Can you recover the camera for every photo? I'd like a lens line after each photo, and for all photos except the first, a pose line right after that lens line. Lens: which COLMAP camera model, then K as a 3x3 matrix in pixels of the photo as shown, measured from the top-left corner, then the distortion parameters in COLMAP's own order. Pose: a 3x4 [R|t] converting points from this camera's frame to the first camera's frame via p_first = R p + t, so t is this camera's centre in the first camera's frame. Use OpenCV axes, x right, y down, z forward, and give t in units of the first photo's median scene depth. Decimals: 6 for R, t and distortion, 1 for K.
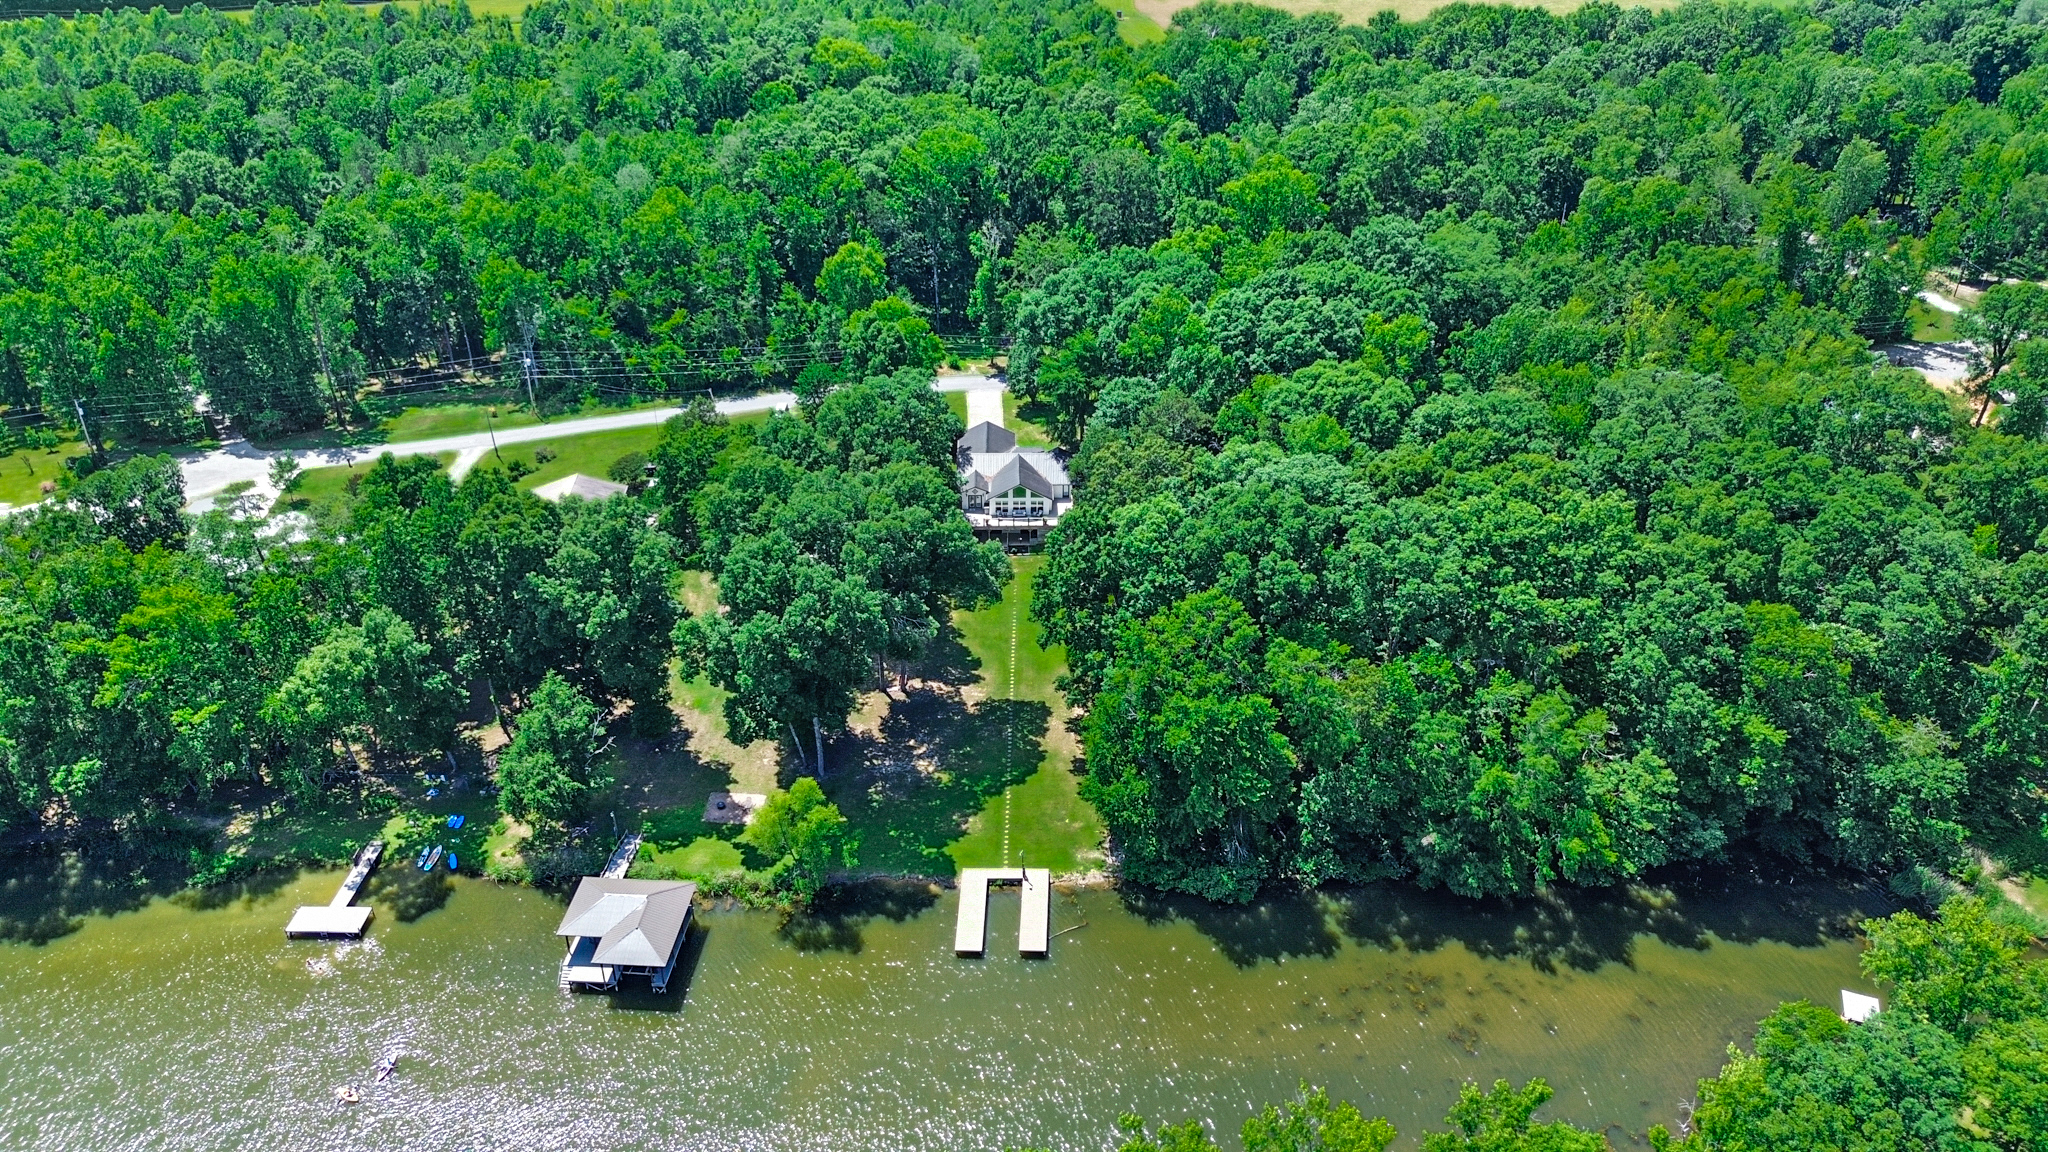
lens RADIAL K [[1465.9, 0, 1024.0], [0, 1465.9, 576.0], [0, 0, 1]] dist [0.057677, -0.053255]
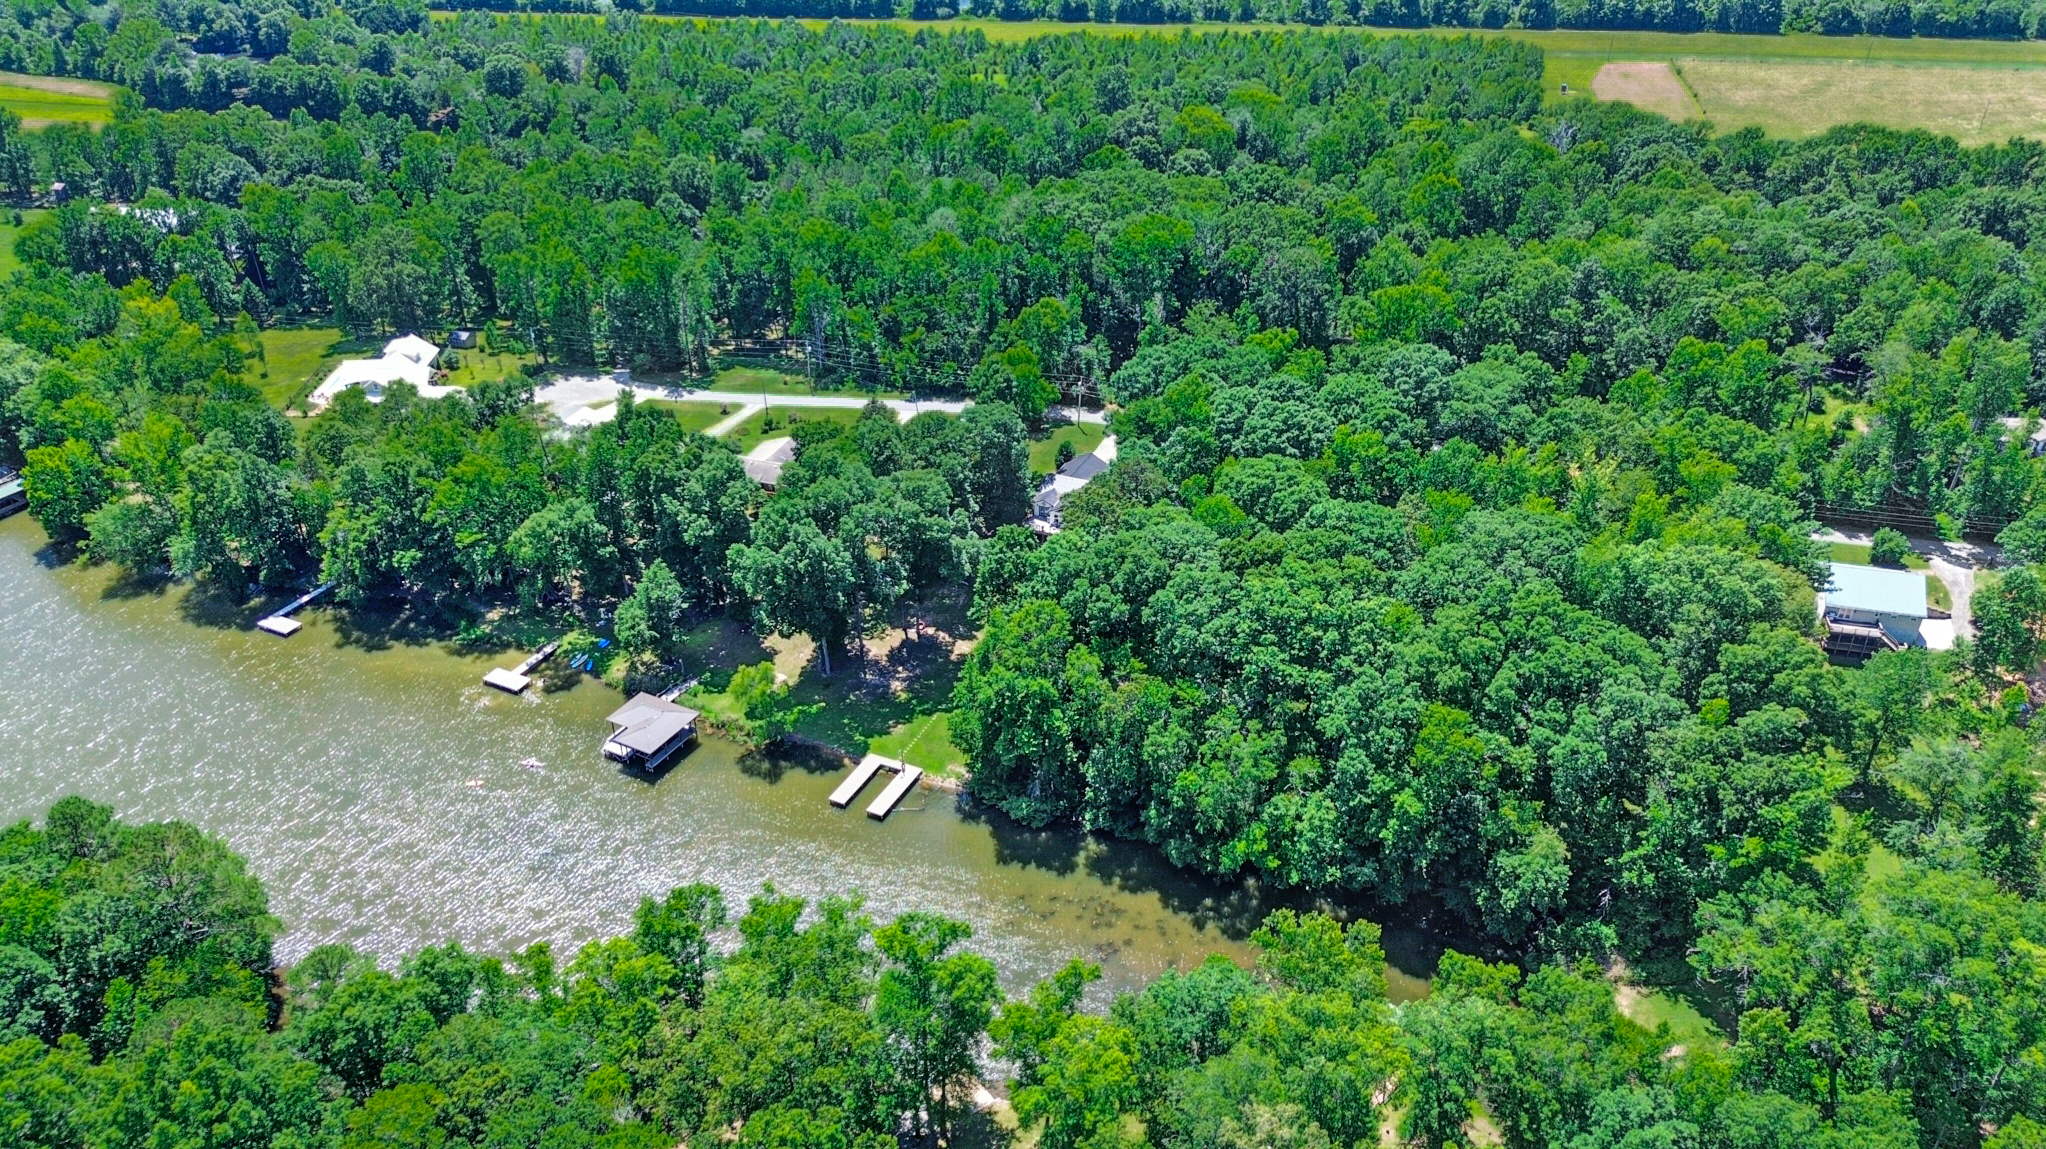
lens RADIAL K [[1464.5, 0, 1023.0], [0, 1464.5, 574.5], [0, 0, 1]] dist [0.057677, -0.053255]
pose [[0.910660, 0.214069, -0.353374, 0.564700], [-0.211444, 0.976283, 0.046517, -0.070761], [0.354950, 0.032358, 0.934325, -0.294846]]
